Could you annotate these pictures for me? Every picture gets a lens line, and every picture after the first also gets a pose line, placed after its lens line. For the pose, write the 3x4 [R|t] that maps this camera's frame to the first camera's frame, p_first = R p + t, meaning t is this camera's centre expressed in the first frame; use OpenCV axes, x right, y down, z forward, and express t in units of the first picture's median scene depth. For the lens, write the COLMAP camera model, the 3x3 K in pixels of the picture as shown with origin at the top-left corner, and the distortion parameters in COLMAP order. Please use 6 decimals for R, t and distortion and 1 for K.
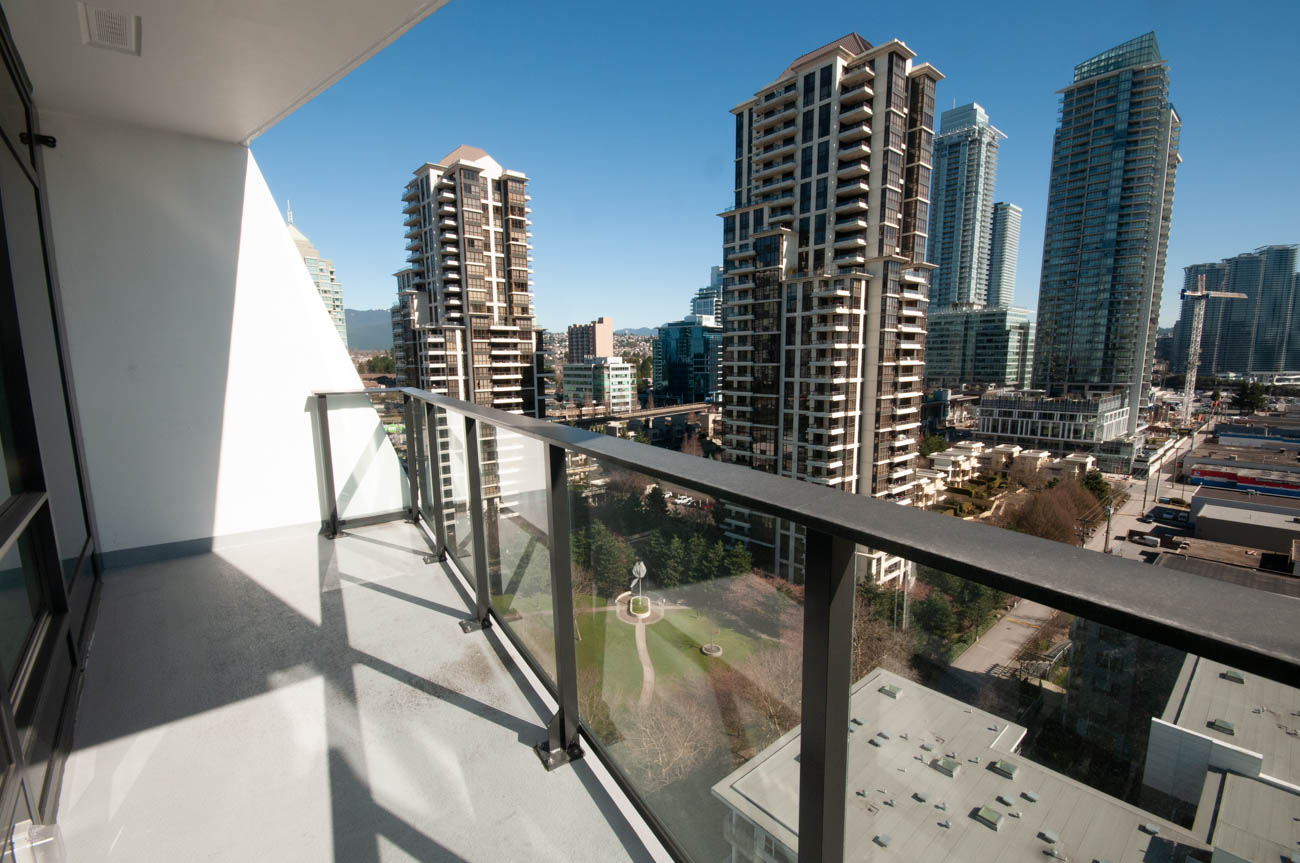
lens RADIAL K [[555.2, 0, 647.1], [0, 555.2, 449.6], [0, 0, 1]] dist [0.004898, -0.010085]
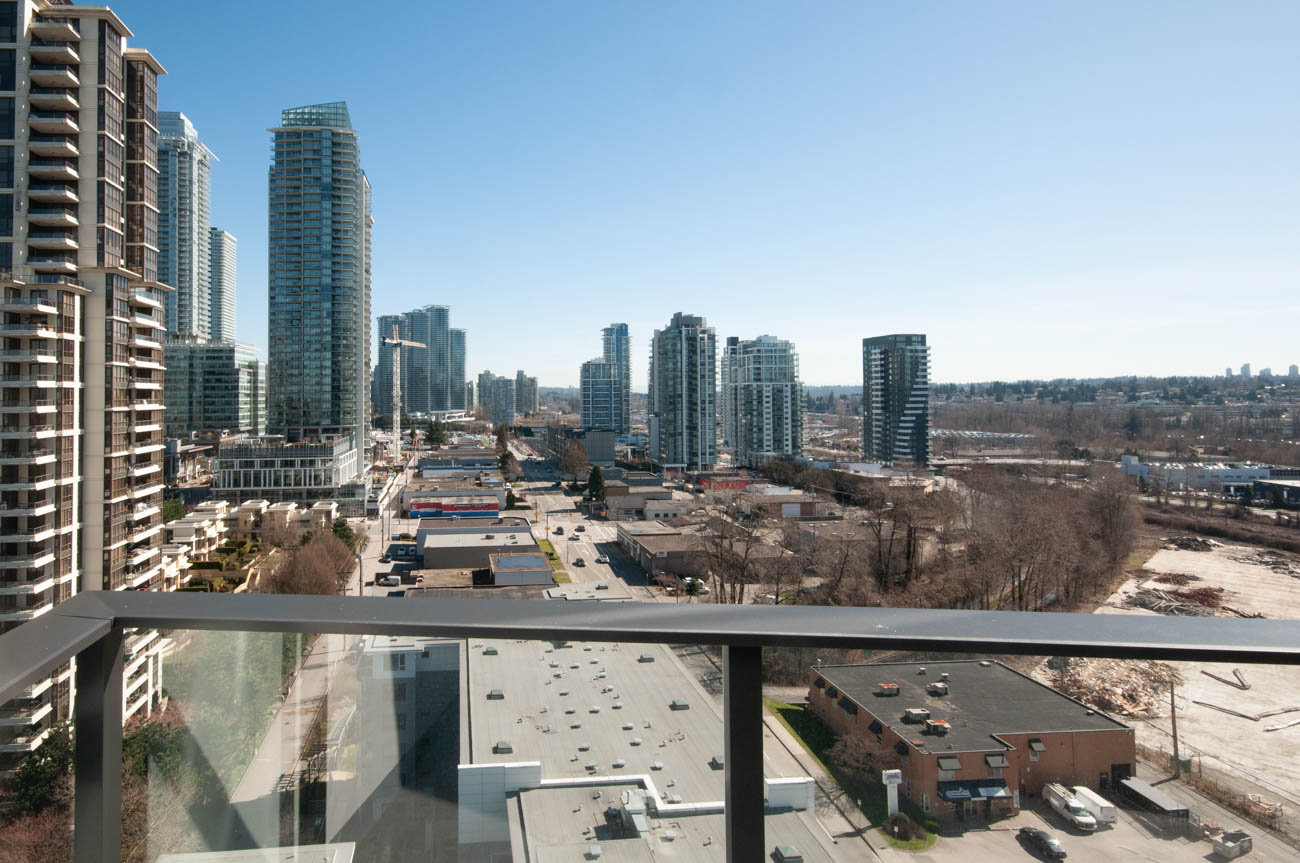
lens RADIAL K [[712.7, 0, 702.5], [0, 712.7, 388.6], [0, 0, 1]] dist [0.006994, -0.005020]
pose [[0.590667, 0.020311, 0.806660, 0.174706], [0.130863, 0.984038, -0.120600, 0.048056], [-0.796233, 0.176797, 0.578580, -0.234150]]
